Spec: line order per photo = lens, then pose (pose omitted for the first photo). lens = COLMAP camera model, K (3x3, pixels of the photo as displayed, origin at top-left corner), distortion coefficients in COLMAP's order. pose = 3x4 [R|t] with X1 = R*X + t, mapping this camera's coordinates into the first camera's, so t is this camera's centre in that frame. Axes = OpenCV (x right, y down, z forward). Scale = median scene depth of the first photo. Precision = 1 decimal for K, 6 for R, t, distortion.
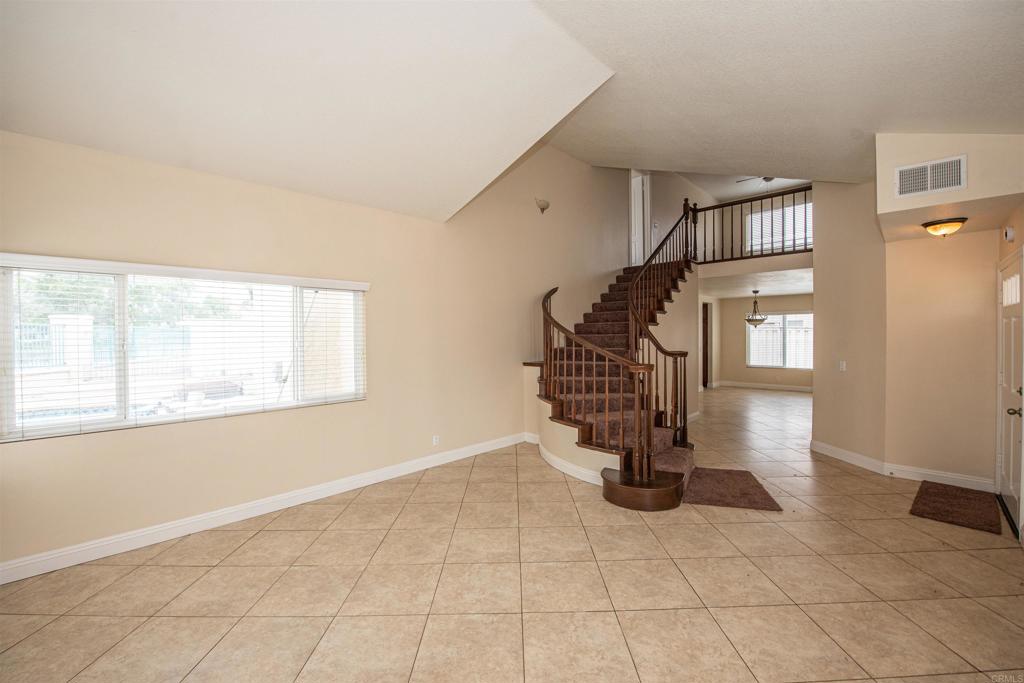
lens RADIAL K [[439.8, 0, 509.4], [0, 439.8, 340.7], [0, 0, 1]] dist [-0.016153, -0.000365]
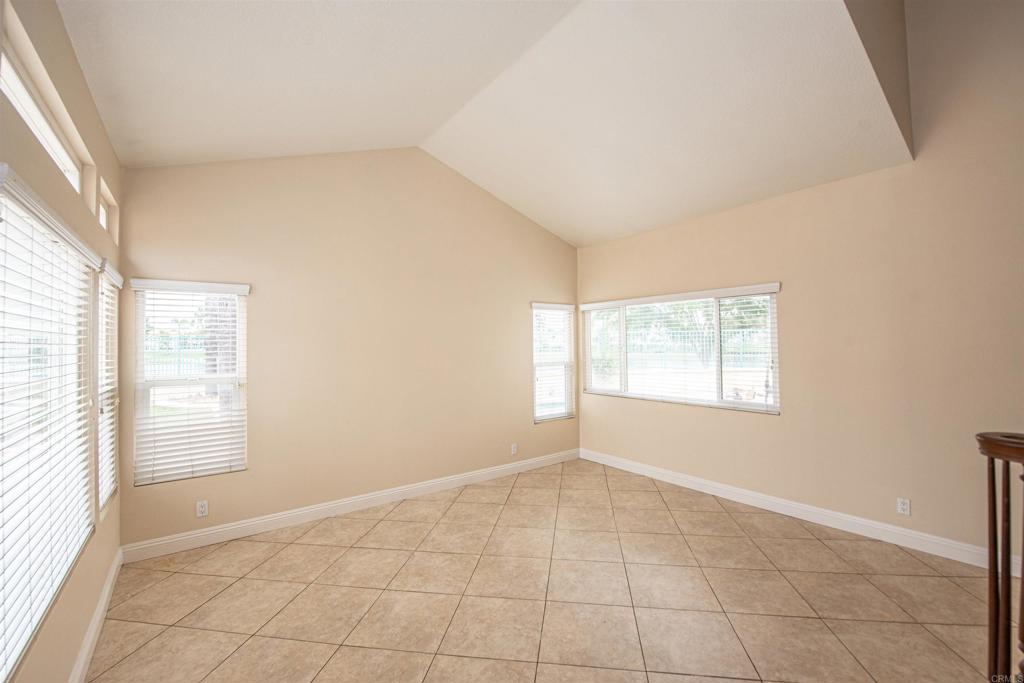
lens RADIAL K [[439.8, 0, 509.4], [0, 439.8, 340.7], [0, 0, 1]] dist [-0.016153, -0.000365]
pose [[-0.183886, 0.004166, -0.982939, 0.407502], [-0.002377, 0.999986, 0.004683, -0.011388], [0.982945, 0.003197, -0.183874, 0.405370]]
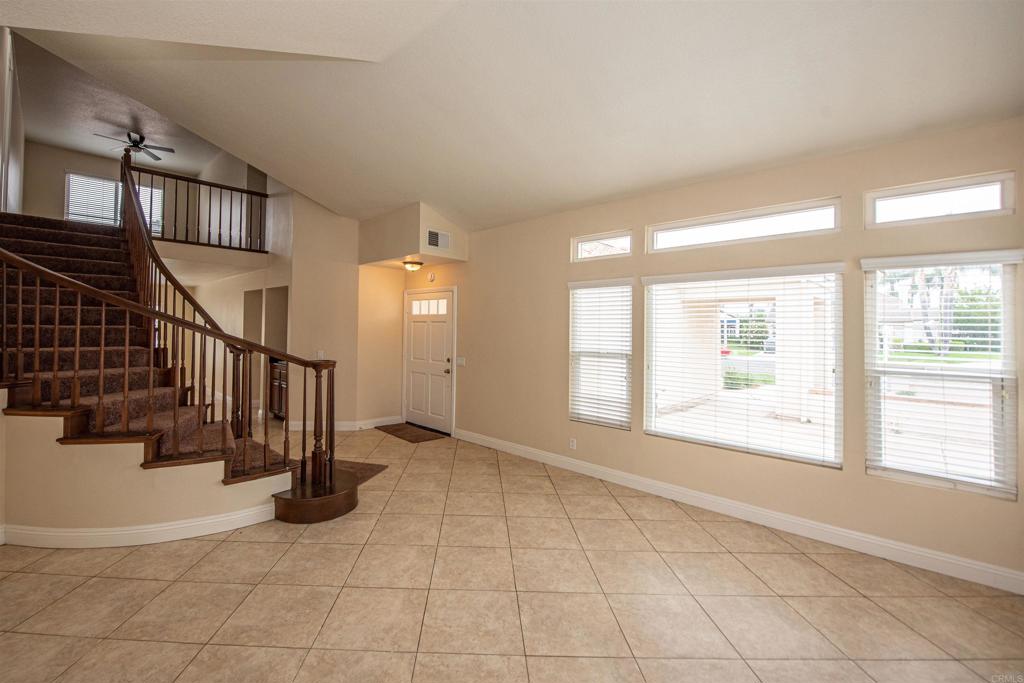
lens RADIAL K [[433.2, 0, 508.4], [0, 433.2, 335.4], [0, 0, 1]] dist [-0.019182, -0.000458]
pose [[-0.039517, -0.003851, 0.999211, -0.370618], [0.002108, 0.999990, 0.003938, -0.001228], [-0.999217, 0.002262, -0.039508, 0.387094]]
